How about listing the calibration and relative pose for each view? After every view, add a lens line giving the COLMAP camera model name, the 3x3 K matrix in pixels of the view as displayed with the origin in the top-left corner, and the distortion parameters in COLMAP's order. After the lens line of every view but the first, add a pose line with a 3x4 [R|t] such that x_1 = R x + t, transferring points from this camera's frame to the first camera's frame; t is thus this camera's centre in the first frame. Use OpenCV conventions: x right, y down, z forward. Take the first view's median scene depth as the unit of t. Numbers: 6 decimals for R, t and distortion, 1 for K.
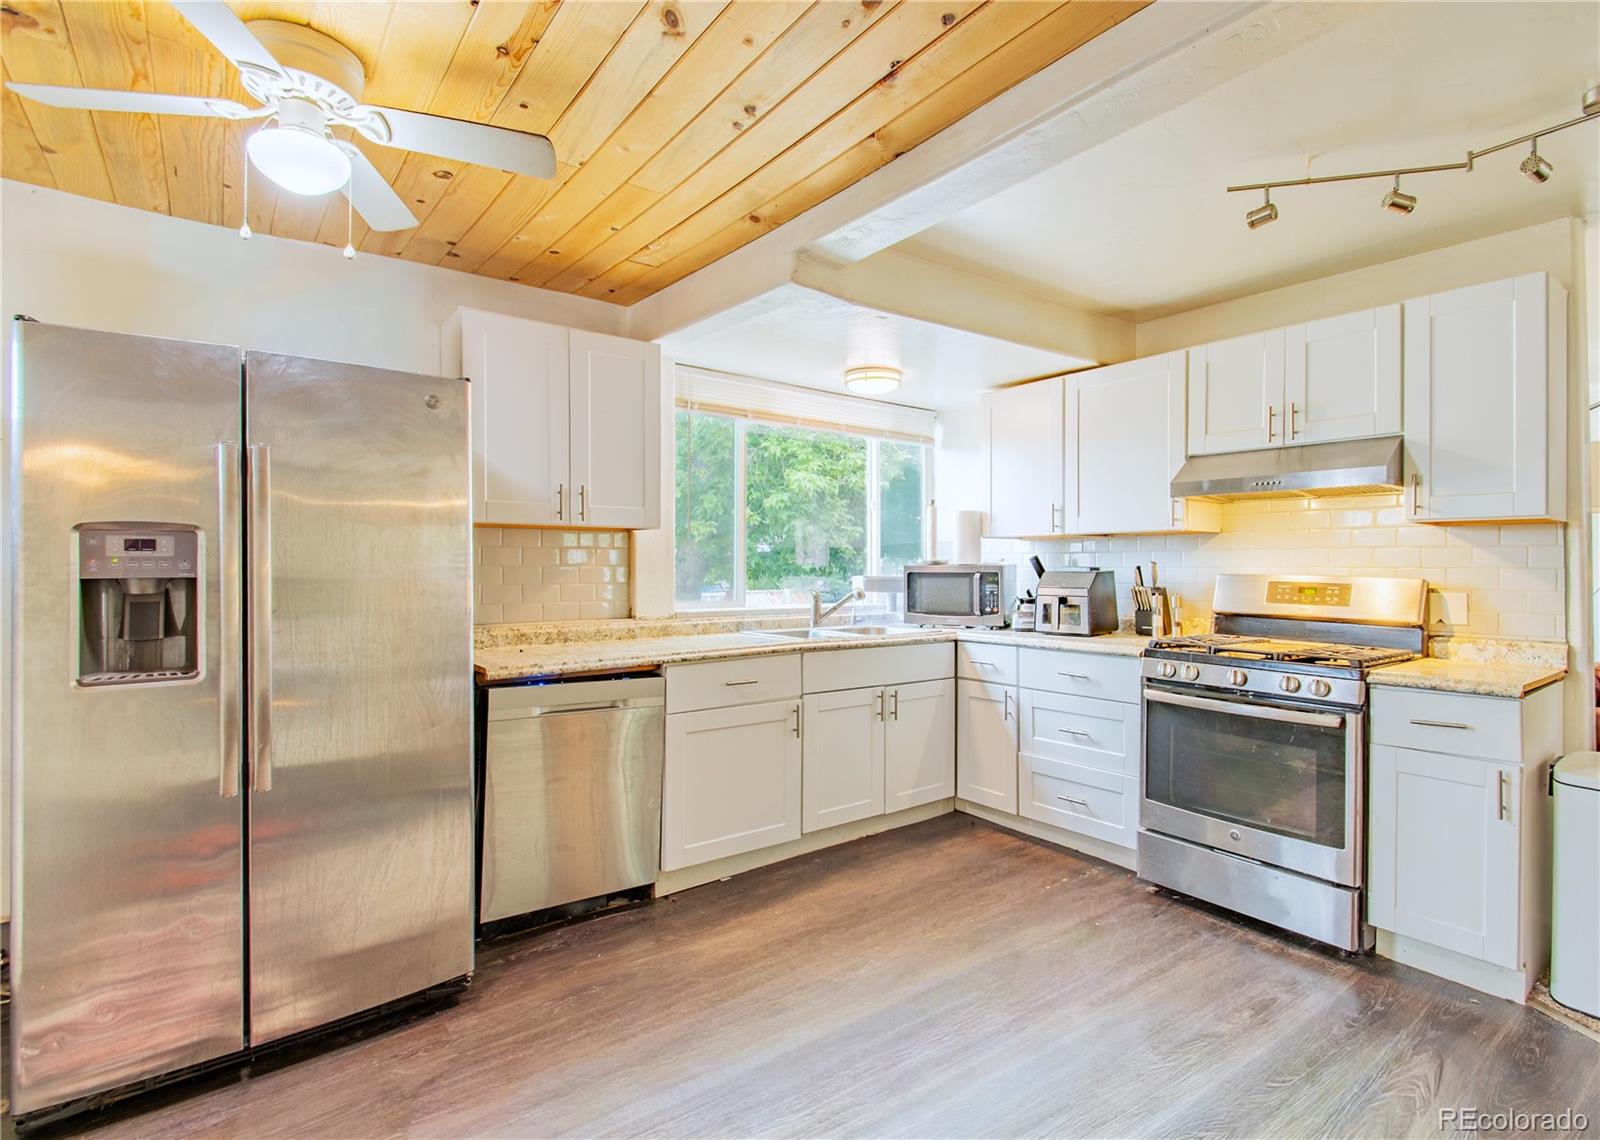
lens RADIAL K [[780.6, 0, 800.3], [0, 780.6, 568.3], [0, 0, 1]] dist [-0.000943, -0.000009]
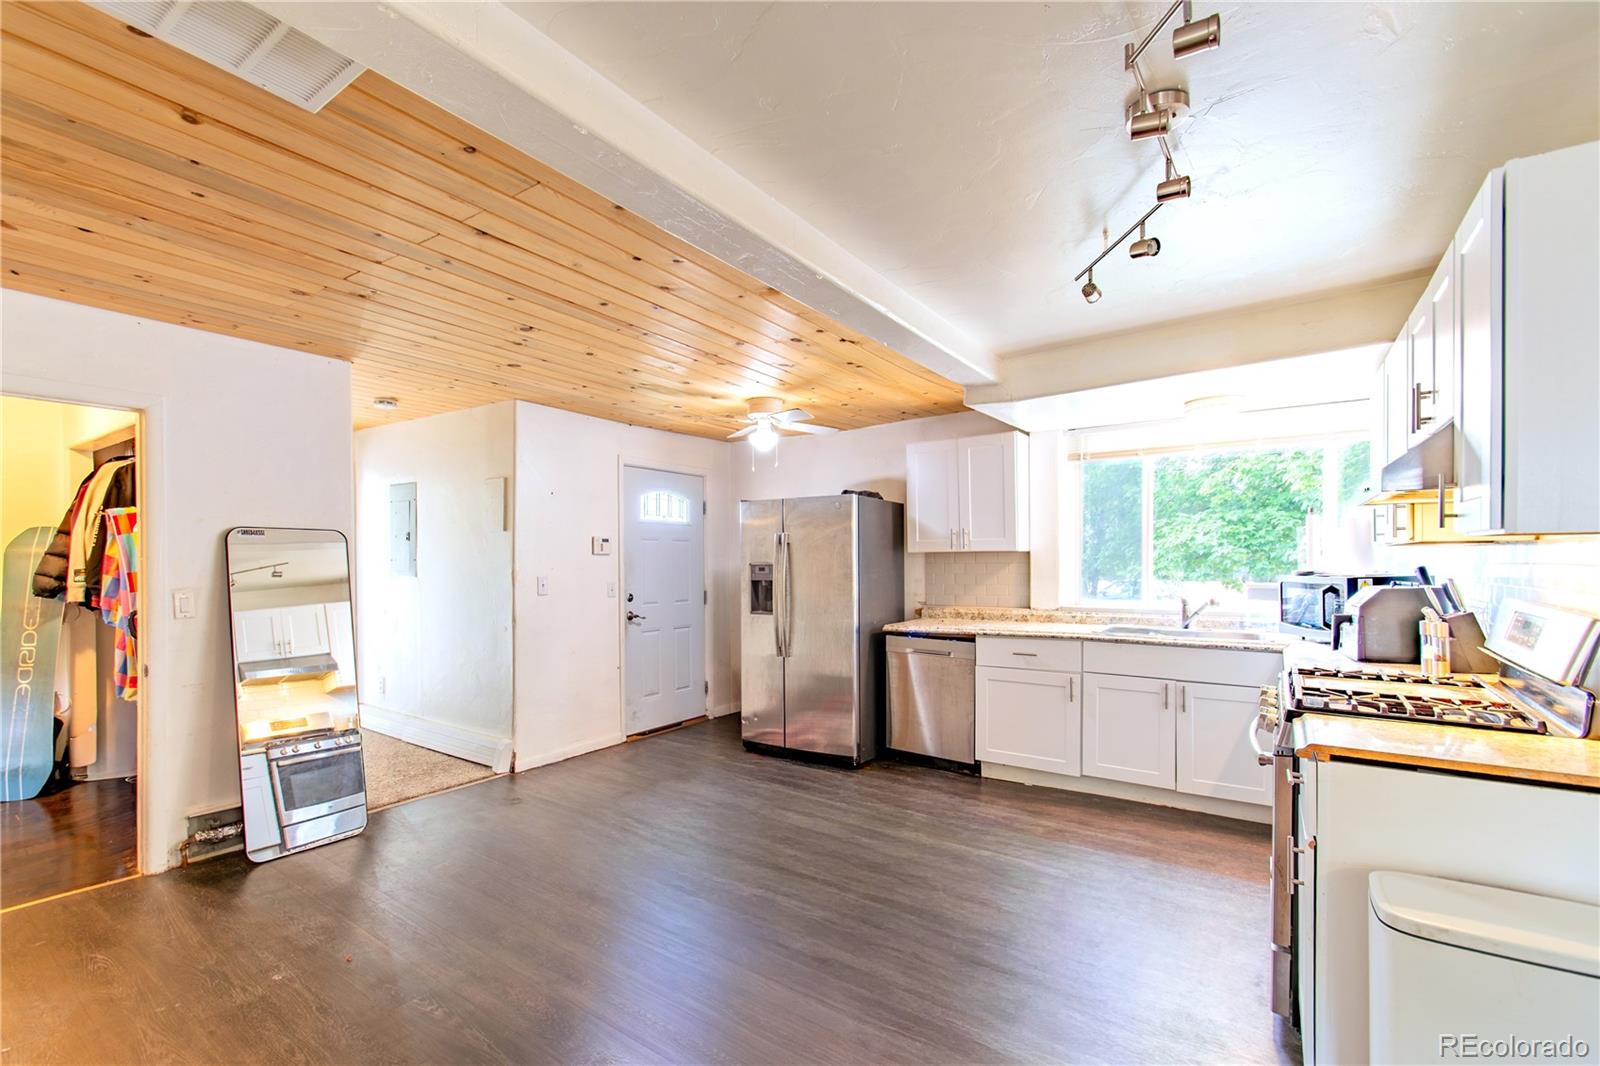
lens RADIAL K [[723.9, 0, 809.3], [0, 723.9, 556.8], [0, 0, 1]] dist [0.001460, 0.000055]
pose [[0.312354, -0.005523, -0.949950, 1.049709], [0.008505, 0.999959, -0.003017, -0.037959], [0.949928, -0.007137, 0.312389, 0.159698]]
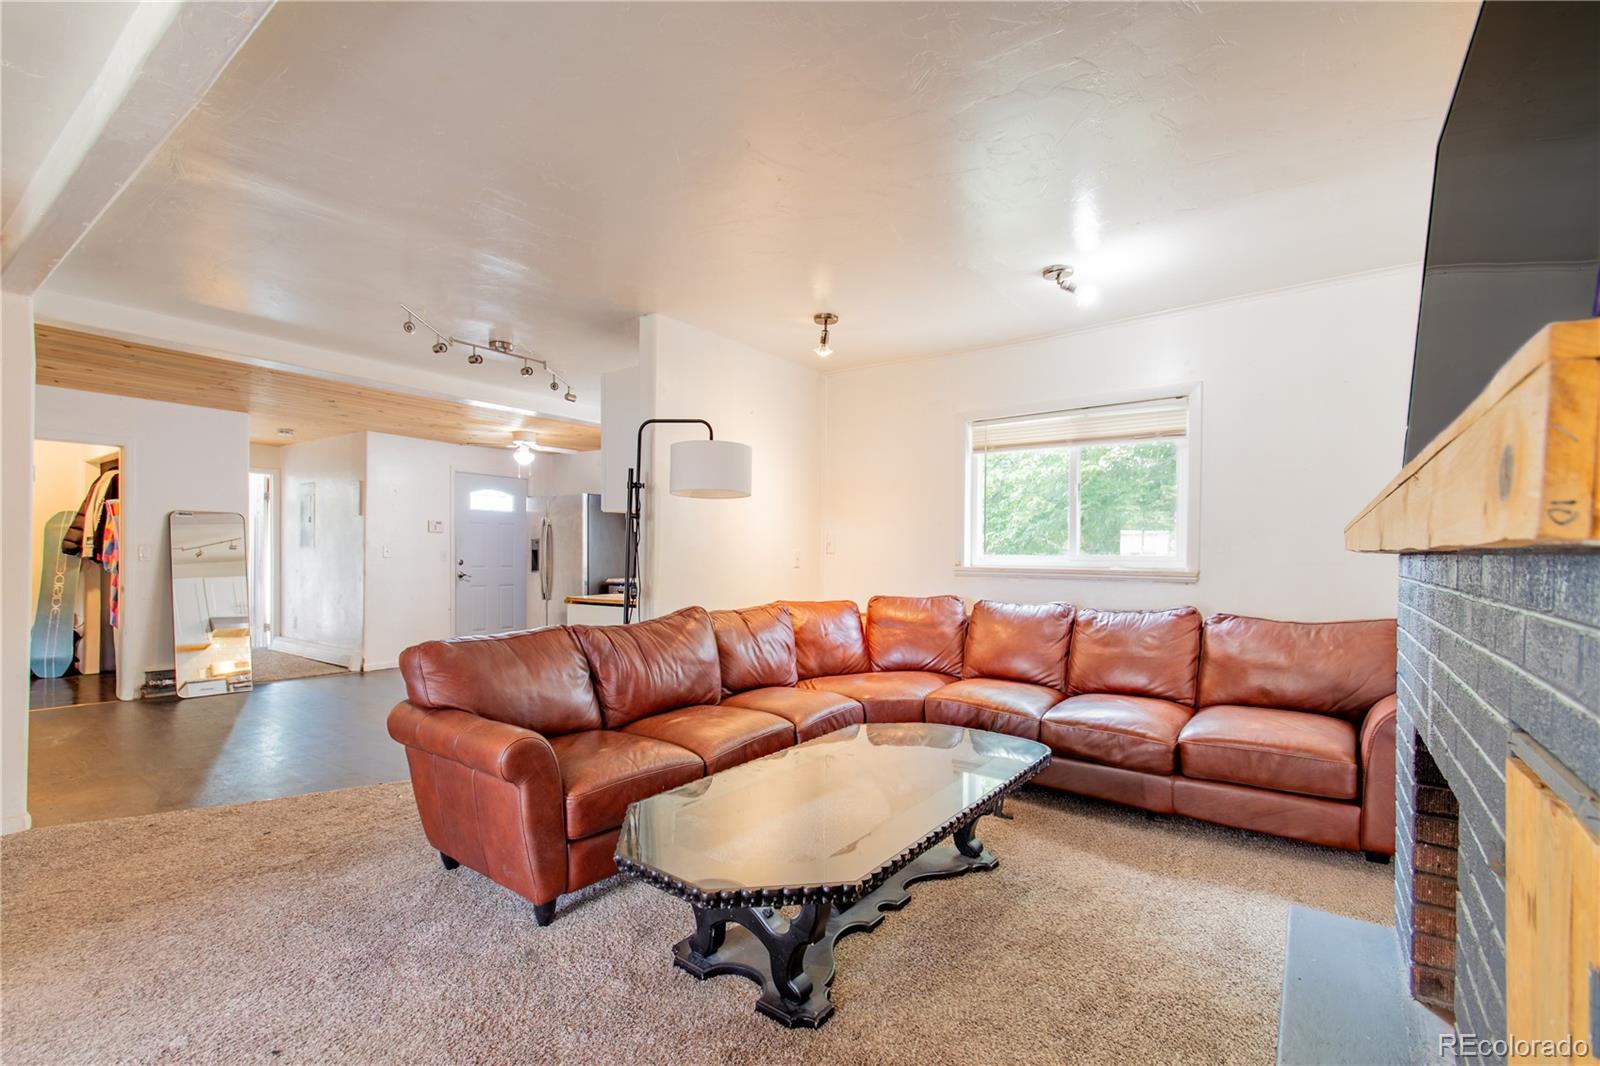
lens RADIAL K [[723.9, 0, 798.0], [0, 723.9, 548.0], [0, 0, 1]] dist [0.001460, 0.000055]
pose [[0.288970, -0.005692, -0.957321, 2.066643], [0.001036, 0.999984, -0.005633, 0.017341], [0.957338, 0.000636, 0.288971, 0.710307]]
